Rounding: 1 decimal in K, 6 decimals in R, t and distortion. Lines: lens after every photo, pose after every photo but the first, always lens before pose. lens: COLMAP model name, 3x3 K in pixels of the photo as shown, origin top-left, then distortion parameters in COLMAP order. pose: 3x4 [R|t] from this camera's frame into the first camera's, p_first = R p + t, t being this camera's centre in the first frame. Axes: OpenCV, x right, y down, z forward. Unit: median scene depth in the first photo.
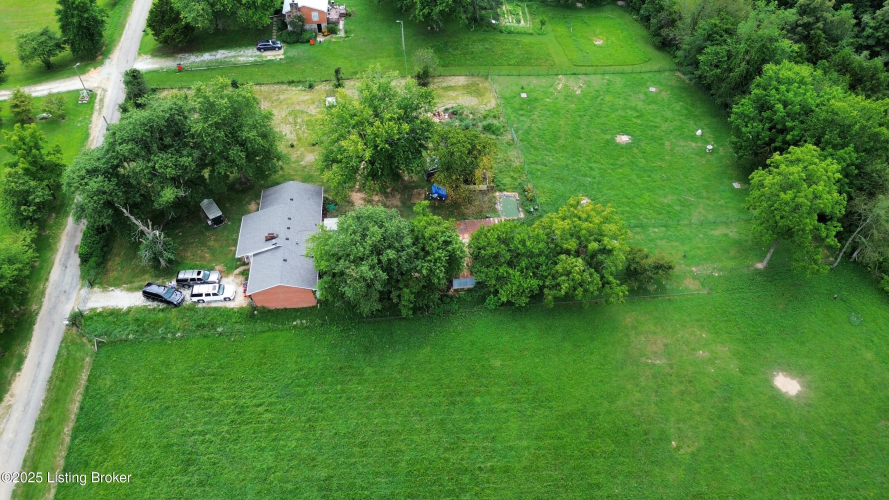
lens RADIAL K [[628.5, 0, 445.5], [0, 628.5, 252.3], [0, 0, 1]] dist [0.075623, -0.071288]
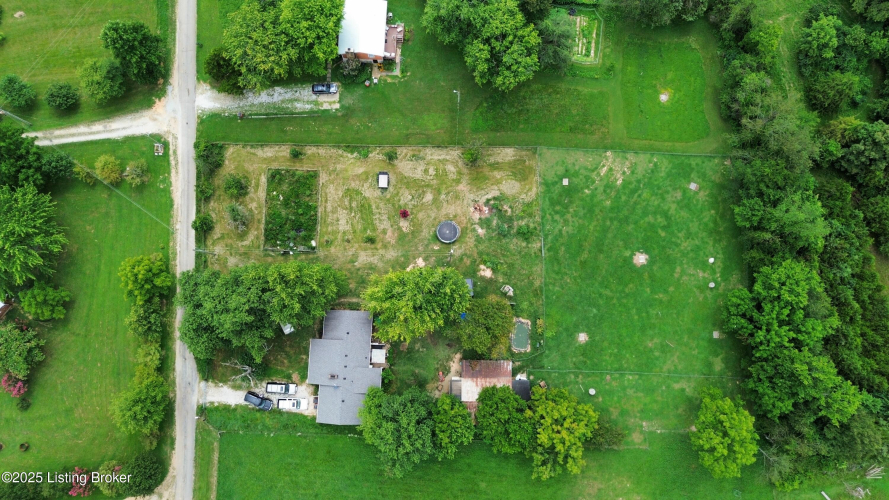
lens RADIAL K [[628.5, 0, 445.5], [0, 628.5, 252.3], [0, 0, 1]] dist [0.075623, -0.071288]
pose [[0.989776, 0.141558, -0.017477, -0.040563], [-0.102740, 0.792570, 0.601064, -0.814544], [0.098937, -0.593123, 0.799010, 0.082544]]
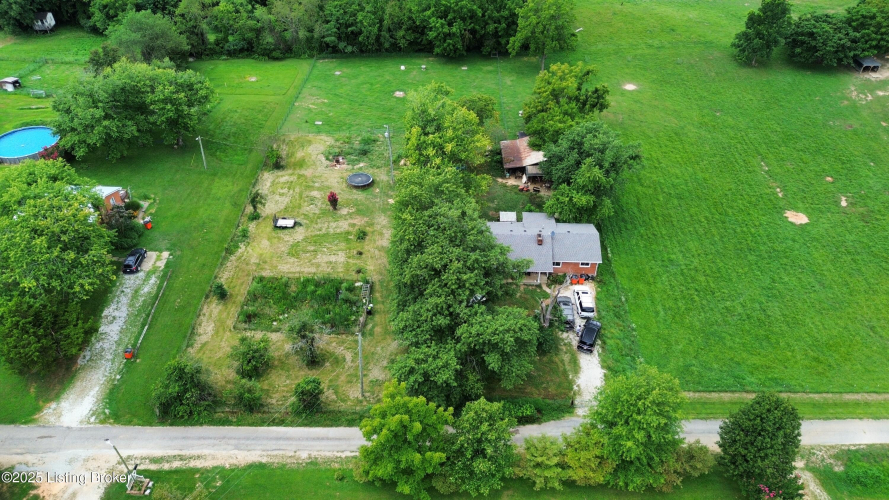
lens RADIAL K [[628.5, 0, 445.5], [0, 628.5, 252.3], [0, 0, 1]] dist [0.075623, -0.071288]
pose [[0.127314, -0.626720, 0.768774, -0.838308], [0.711964, 0.597389, 0.369099, -0.381065], [-0.690579, 0.500348, 0.522258, 0.445835]]
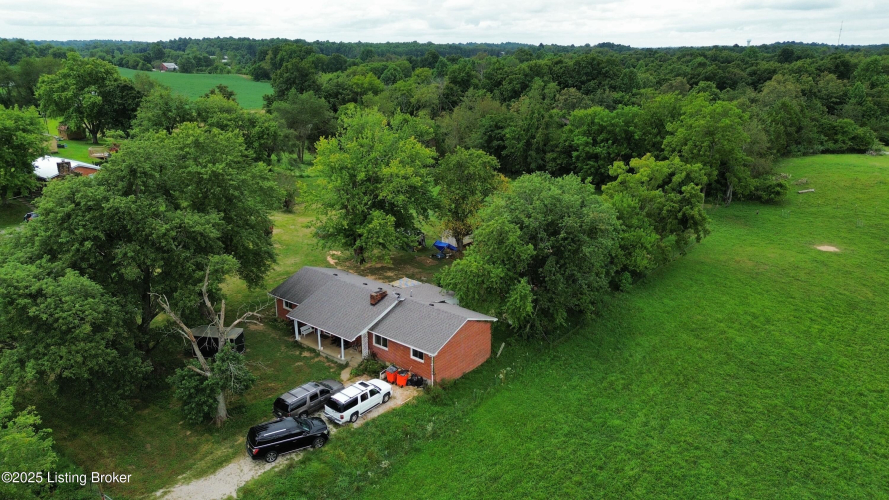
lens RADIAL K [[628.5, 0, 445.5], [0, 628.5, 252.3], [0, 0, 1]] dist [0.075623, -0.071288]
pose [[0.693499, -0.219857, 0.686091, -0.502953], [0.516014, 0.816151, -0.260051, 0.107026], [-0.502780, 0.534378, 0.679450, 0.387175]]
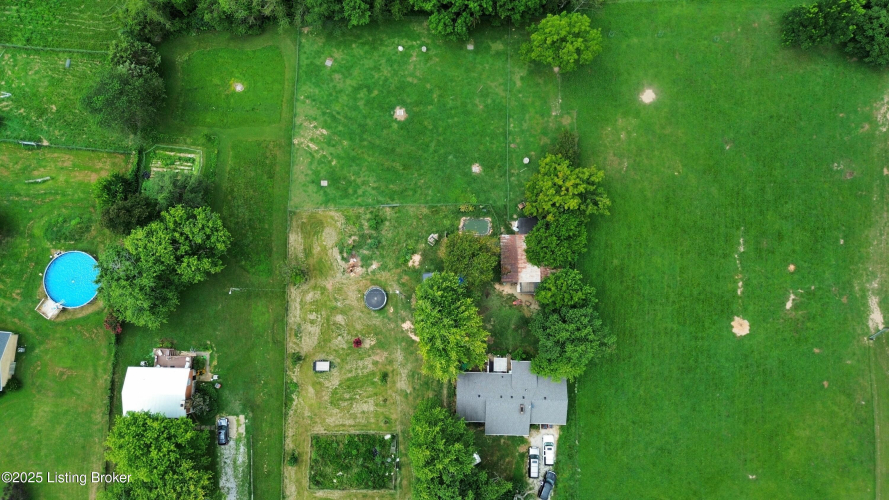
lens RADIAL K [[628.5, 0, 445.5], [0, 628.5, 252.3], [0, 0, 1]] dist [0.075623, -0.071288]
pose [[0.124636, -0.985847, 0.112119, -0.088772], [0.712761, 0.167571, 0.681096, -0.857269], [-0.690244, -0.004975, 0.723559, 0.102643]]
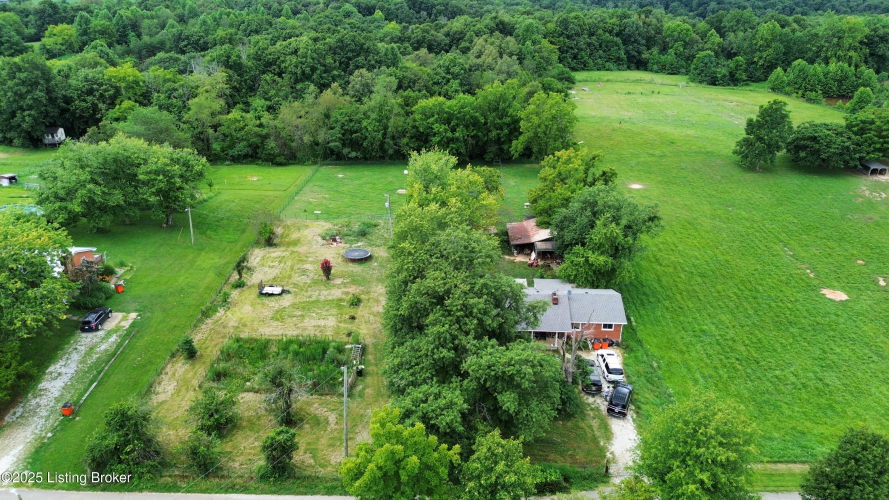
lens RADIAL K [[628.5, 0, 445.5], [0, 628.5, 252.3], [0, 0, 1]] dist [0.075623, -0.071288]
pose [[0.131104, -0.407873, 0.903577, -0.837520], [0.711914, 0.673033, 0.200512, -0.279221], [-0.689921, 0.616981, 0.378608, 0.553040]]
